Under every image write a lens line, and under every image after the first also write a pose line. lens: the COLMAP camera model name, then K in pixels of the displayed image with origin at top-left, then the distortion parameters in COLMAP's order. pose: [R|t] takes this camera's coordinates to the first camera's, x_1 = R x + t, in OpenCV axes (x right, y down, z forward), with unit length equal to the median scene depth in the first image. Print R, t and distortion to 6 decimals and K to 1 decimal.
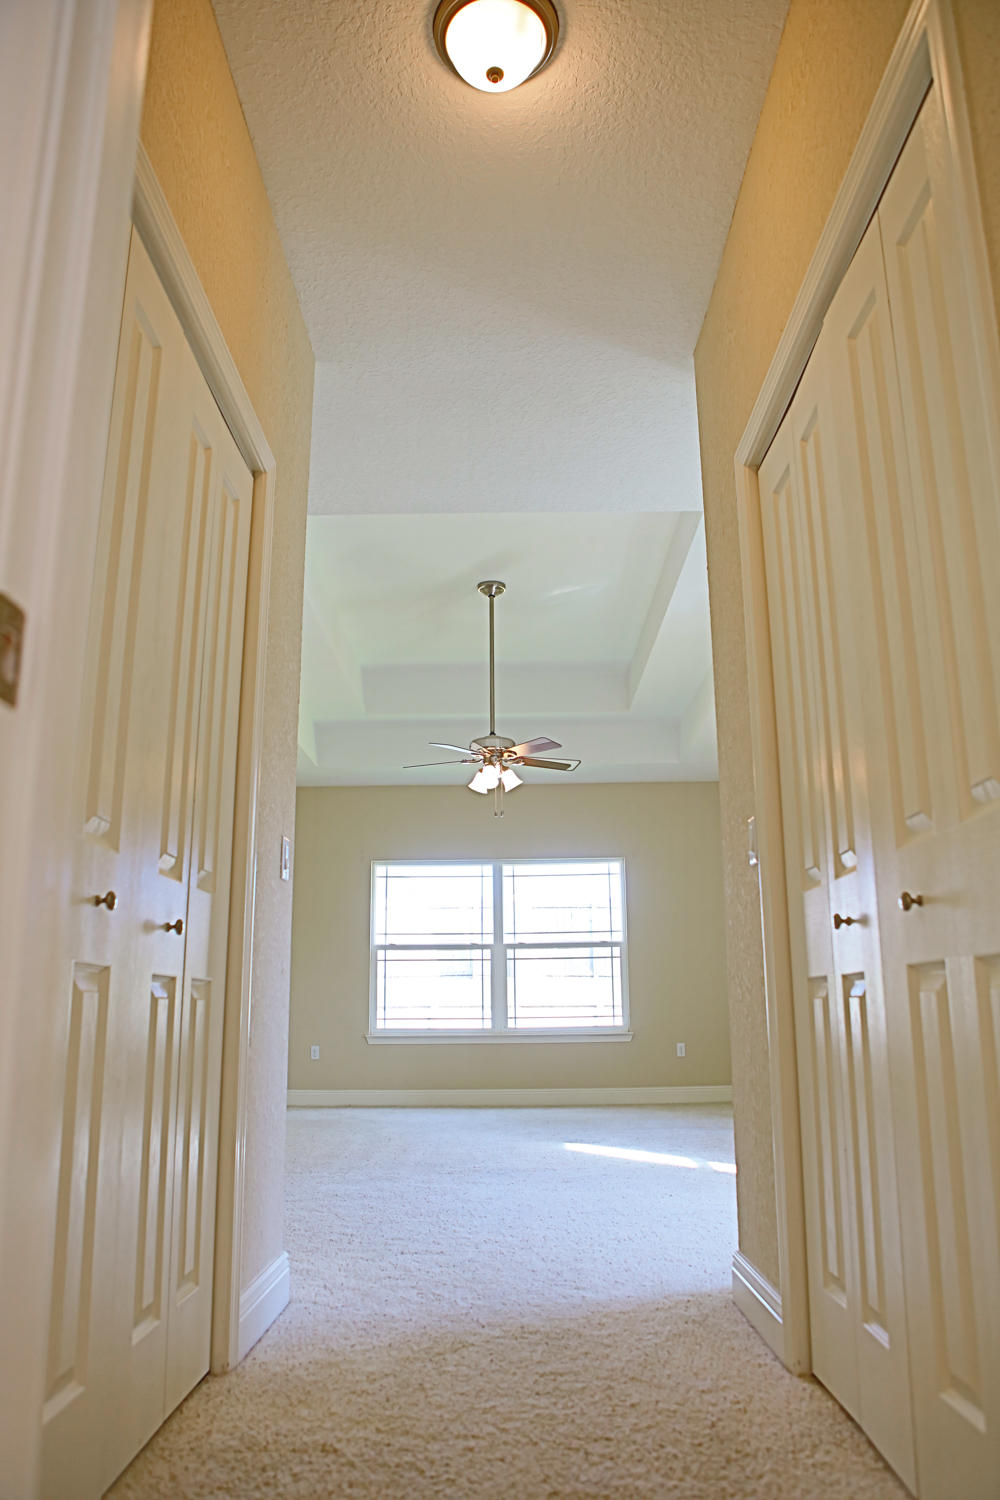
lens RADIAL K [[1126.4, 0, 500.0], [0, 1126.4, 751.1], [0, 0, 1]] dist [-0.055728, 0.014793]
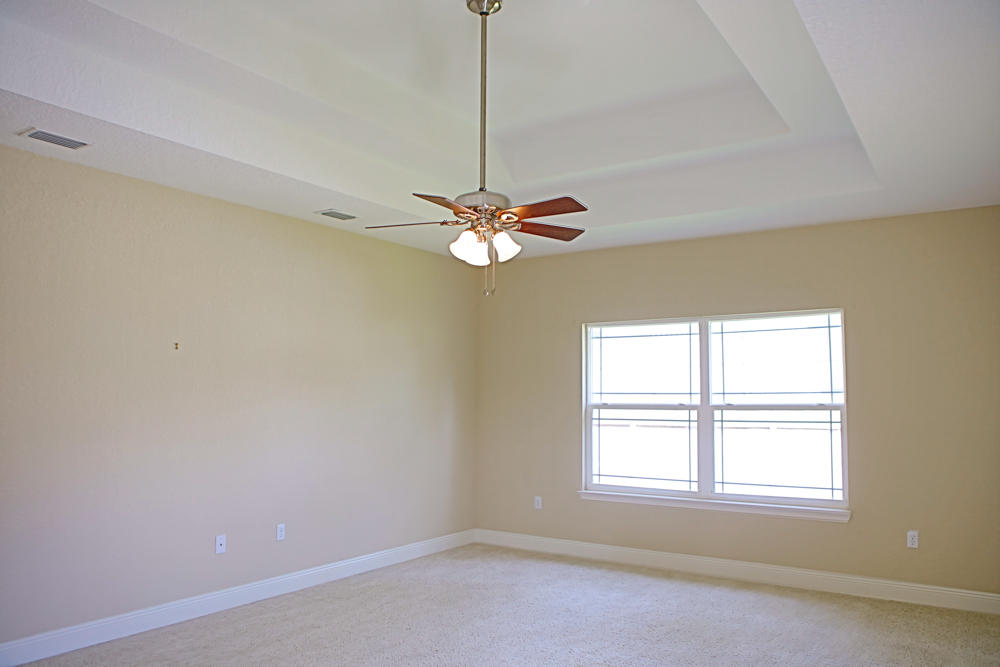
lens RADIAL K [[750.9, 0, 498.3], [0, 750.9, 330.7], [0, 0, 1]] dist [-0.055728, 0.014793]
pose [[0.838925, -0.037900, -0.542925, 0.198052], [0.118893, 0.986241, 0.114866, 0.015713], [0.531101, -0.160914, 0.831888, 0.389297]]
